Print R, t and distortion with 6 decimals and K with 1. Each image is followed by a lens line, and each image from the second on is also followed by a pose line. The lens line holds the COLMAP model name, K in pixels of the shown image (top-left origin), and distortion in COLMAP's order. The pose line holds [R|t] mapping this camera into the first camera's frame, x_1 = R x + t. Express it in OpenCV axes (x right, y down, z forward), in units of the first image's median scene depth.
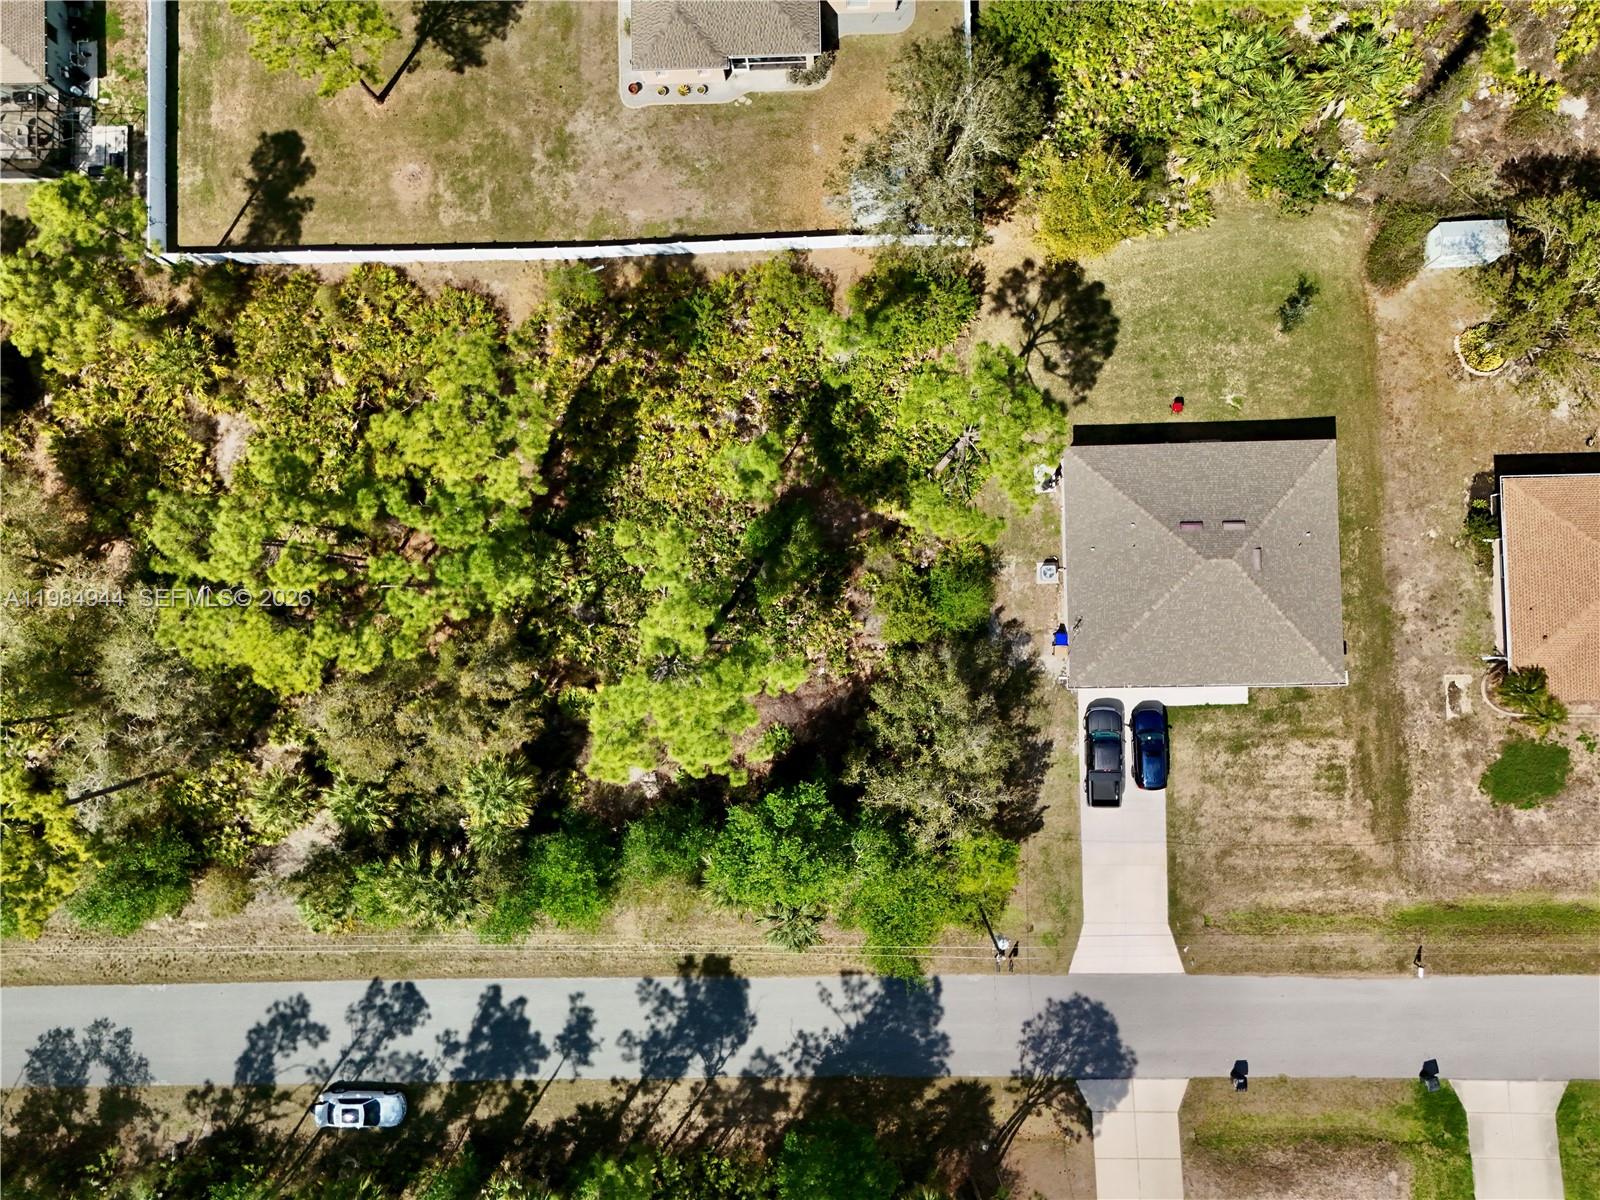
lens RADIAL K [[1123.2, 0, 799.7], [0, 1123.2, 600.4], [0, 0, 1]] dist [0.056552, -0.064489]
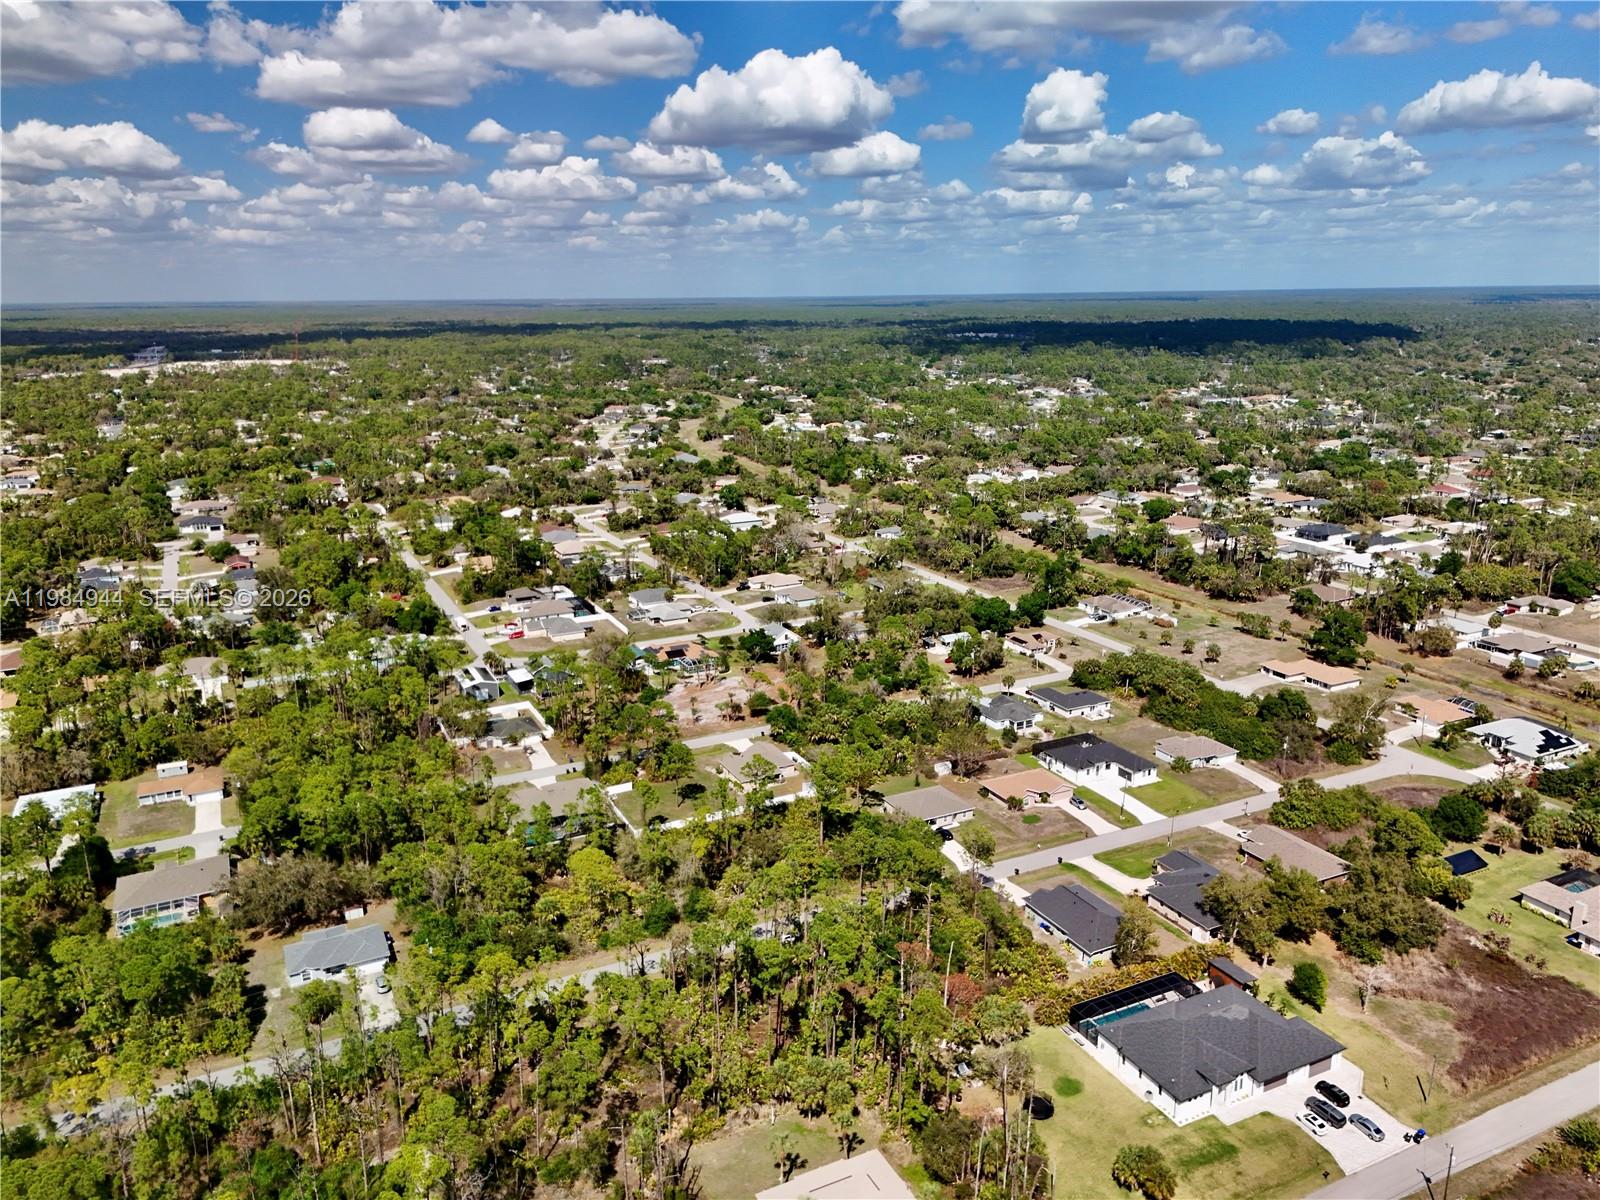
lens RADIAL K [[1172.5, 0, 802.0], [0, 1172.5, 606.7], [0, 0, 1]] dist [0.081052, -0.086023]
pose [[0.904575, -0.089820, 0.416745, -1.601114], [0.424550, 0.278654, -0.861458, 2.951127], [-0.038752, 0.956182, 0.290196, -0.778736]]
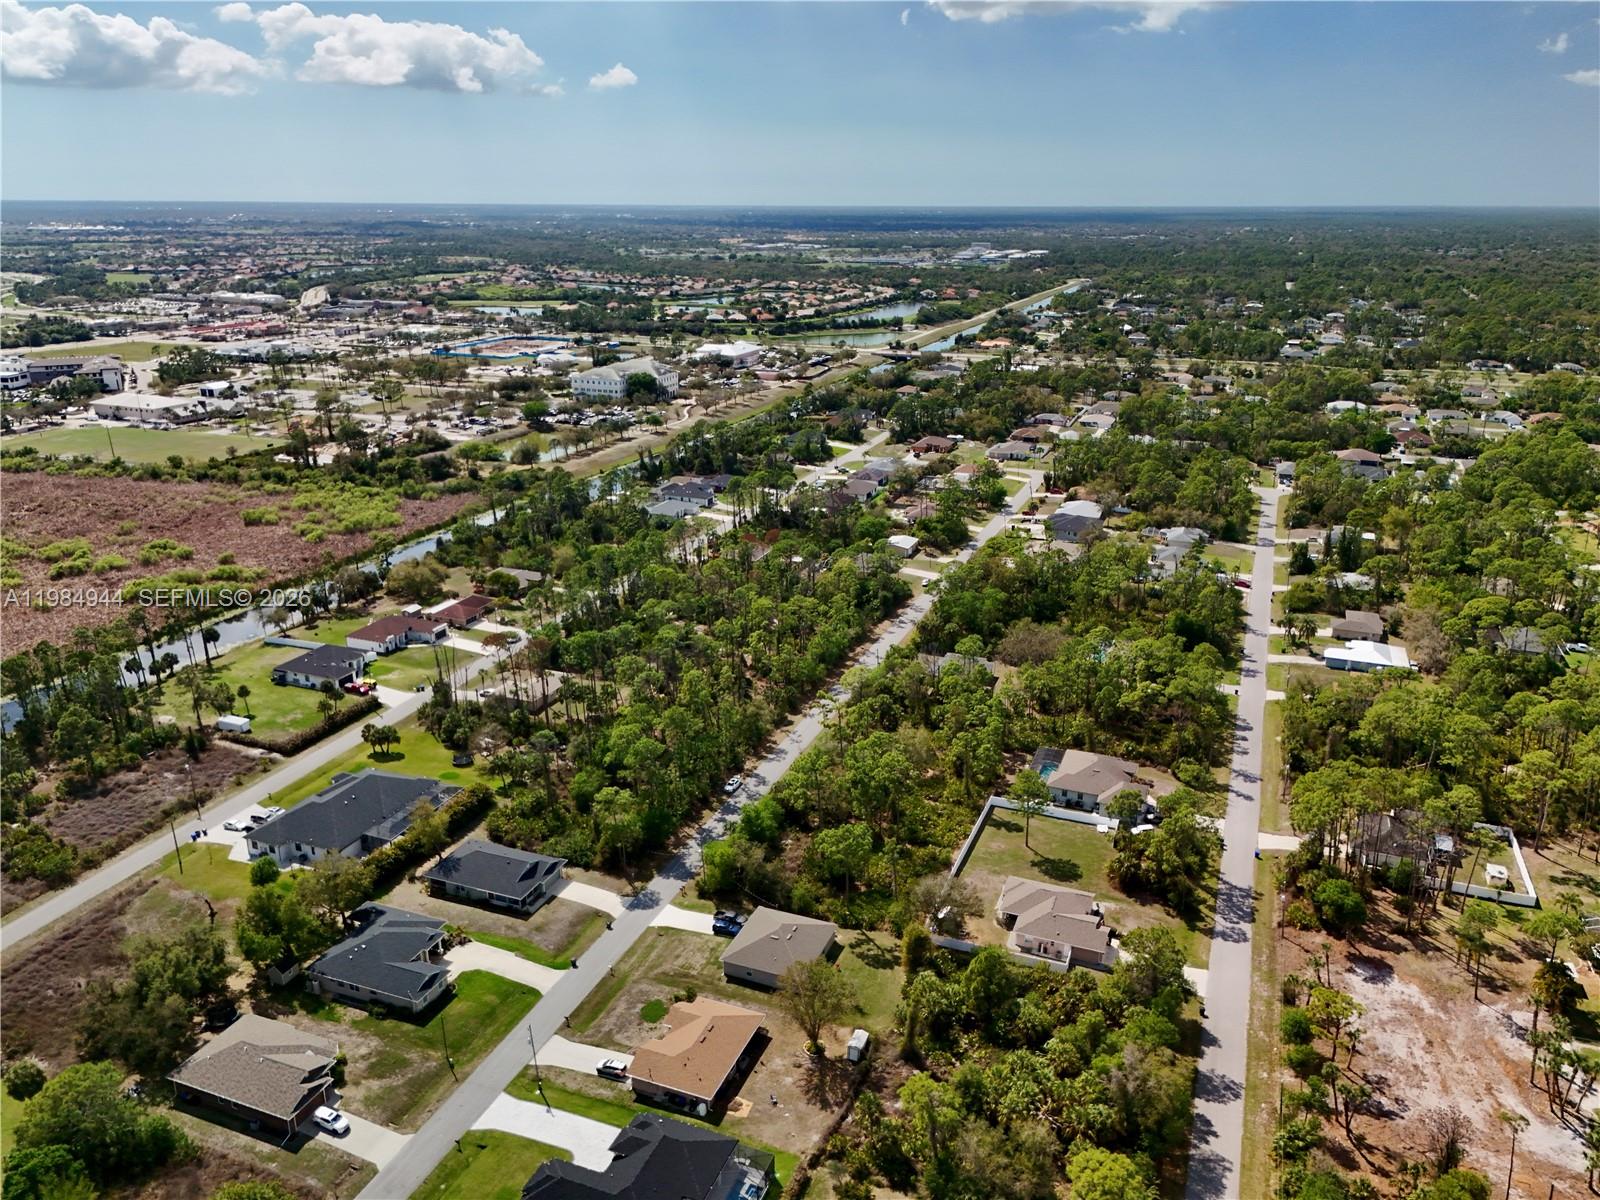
lens RADIAL K [[1172.5, 0, 802.0], [0, 1172.5, 606.7], [0, 0, 1]] dist [0.081052, -0.086023]
pose [[-0.386561, 0.331145, -0.860763, 2.434917], [-0.920694, -0.084135, 0.381108, -1.070192], [0.053782, 0.939822, 0.337406, -0.713885]]
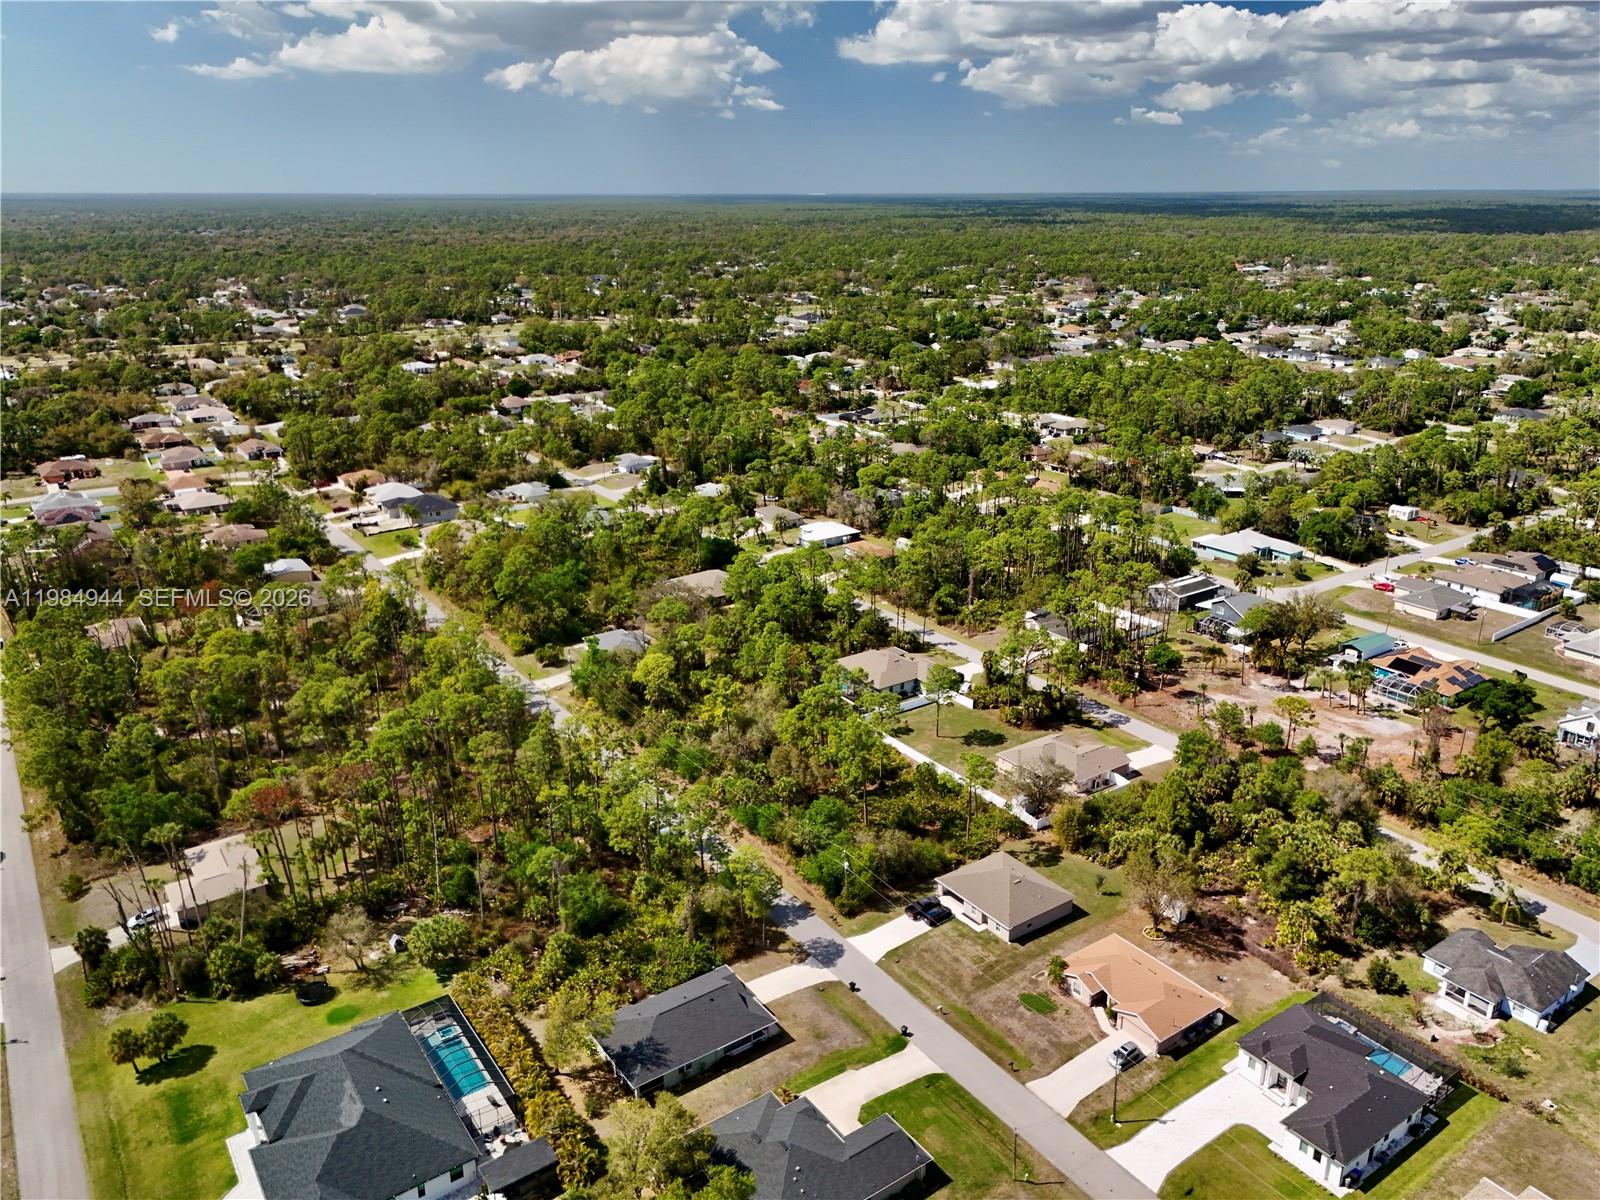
lens RADIAL K [[1177.2, 0, 802.4], [0, 1177.2, 596.2], [0, 0, 1]] dist [0.076247, -0.077069]
pose [[0.557849, 0.300883, -0.773482, 1.917165], [-0.829575, 0.229869, -0.508886, 1.517587], [0.024684, 0.925543, 0.377837, -0.643298]]
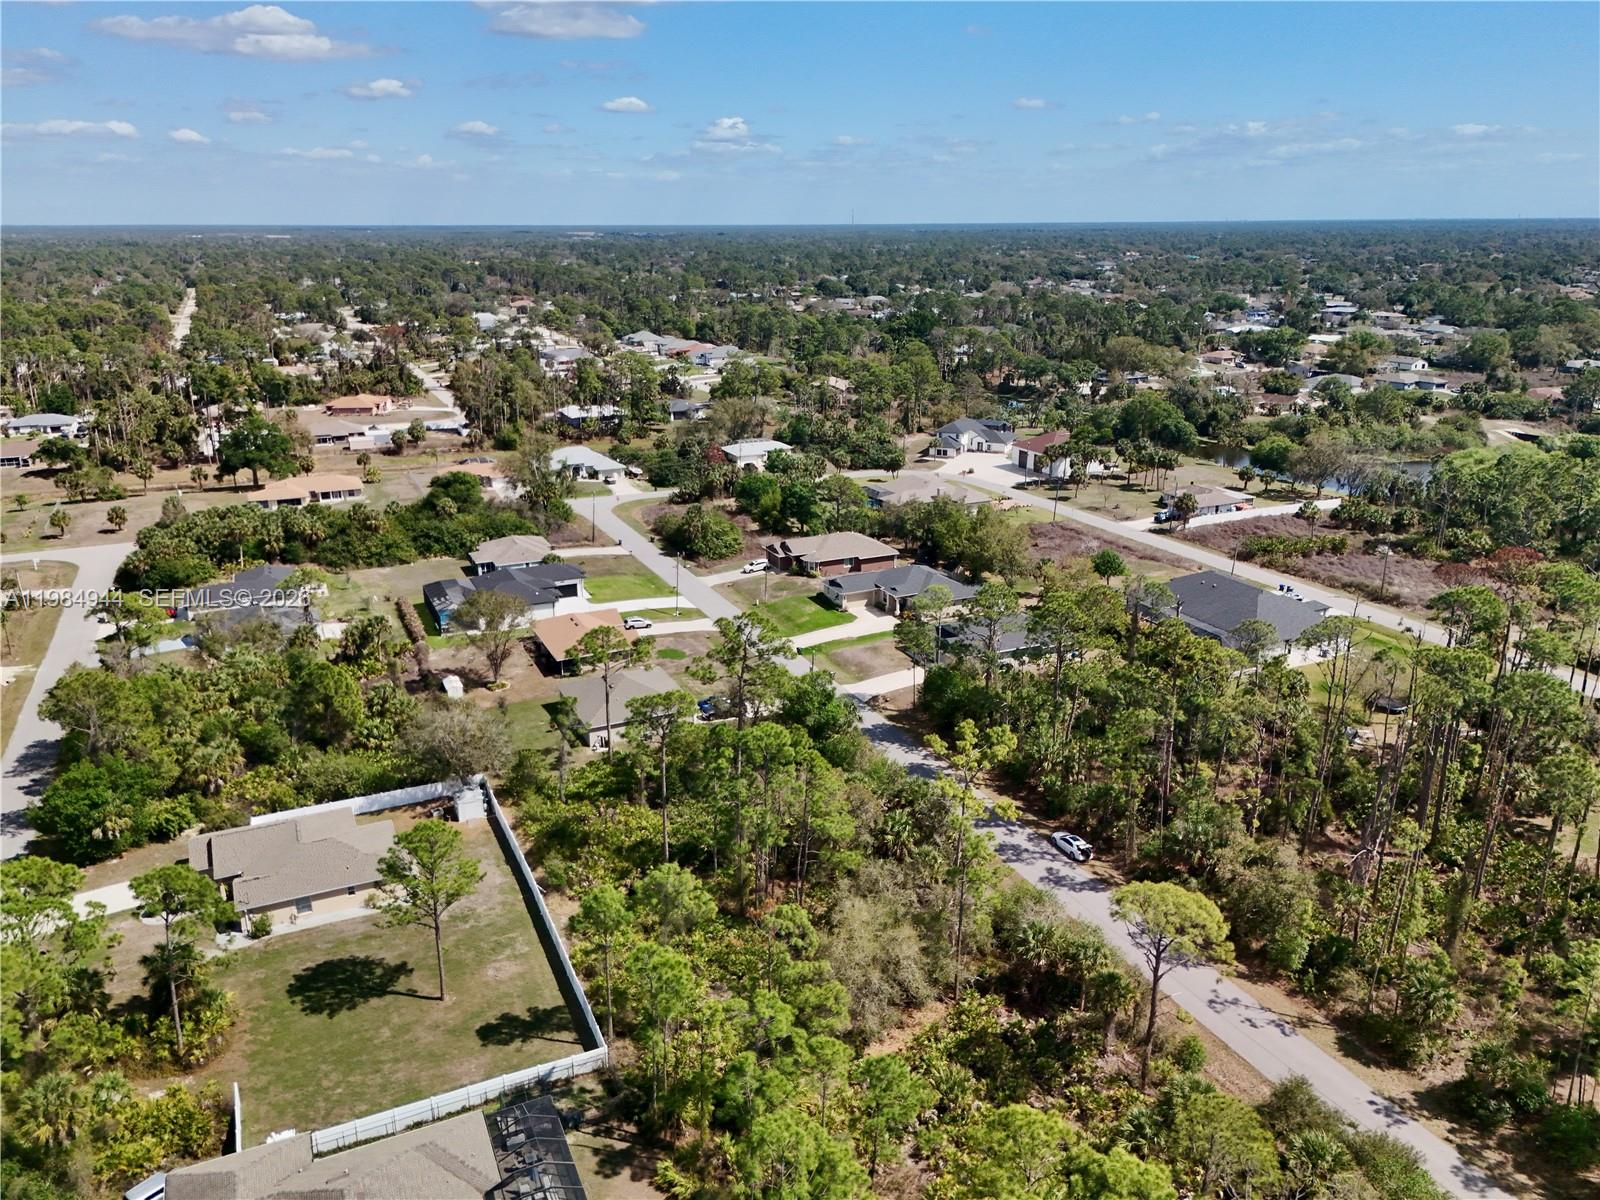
lens RADIAL K [[1177.2, 0, 802.4], [0, 1177.2, 596.2], [0, 0, 1]] dist [0.076247, -0.077069]
pose [[-0.400691, -0.245398, 0.882738, -1.694913], [0.915807, -0.078605, 0.393850, -0.585328], [-0.027262, 0.966230, 0.256234, 0.198681]]
